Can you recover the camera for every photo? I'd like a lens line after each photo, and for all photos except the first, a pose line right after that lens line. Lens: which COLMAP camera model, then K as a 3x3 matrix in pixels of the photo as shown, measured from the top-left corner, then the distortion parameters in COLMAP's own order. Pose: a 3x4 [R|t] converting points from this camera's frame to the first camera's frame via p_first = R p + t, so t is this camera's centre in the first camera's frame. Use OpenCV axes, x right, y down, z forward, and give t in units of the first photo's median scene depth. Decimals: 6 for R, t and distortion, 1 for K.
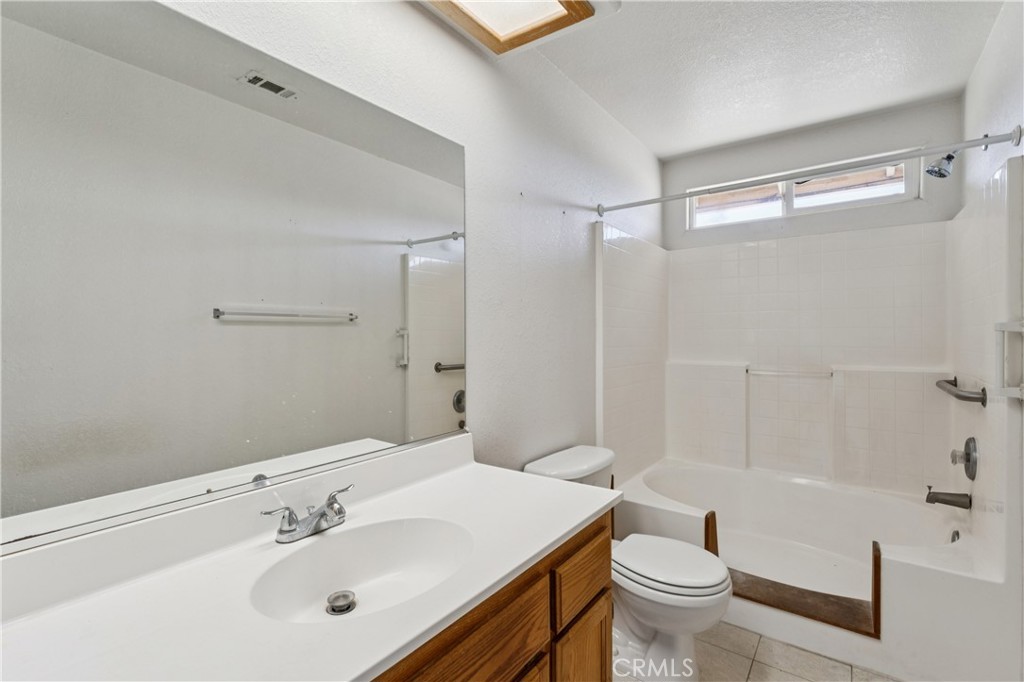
lens RADIAL K [[472.6, 0, 514.7], [0, 472.6, 336.5], [0, 0, 1]] dist [0.000032, -0.000190]
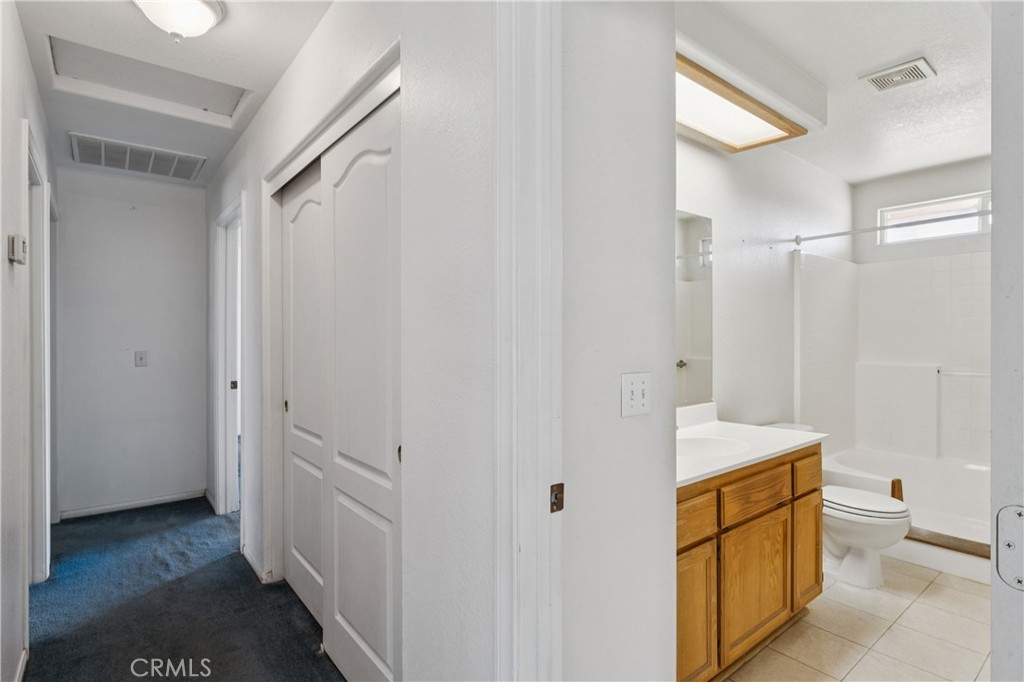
lens RADIAL K [[510.5, 0, 506.6], [0, 510.5, 343.3], [0, 0, 1]] dist [-0.006109, -0.001115]
pose [[0.959827, 0.003290, -0.280572, -0.188784], [-0.002317, 0.999990, 0.003801, 0.004290], [0.280581, -0.002998, 0.959826, -0.540753]]
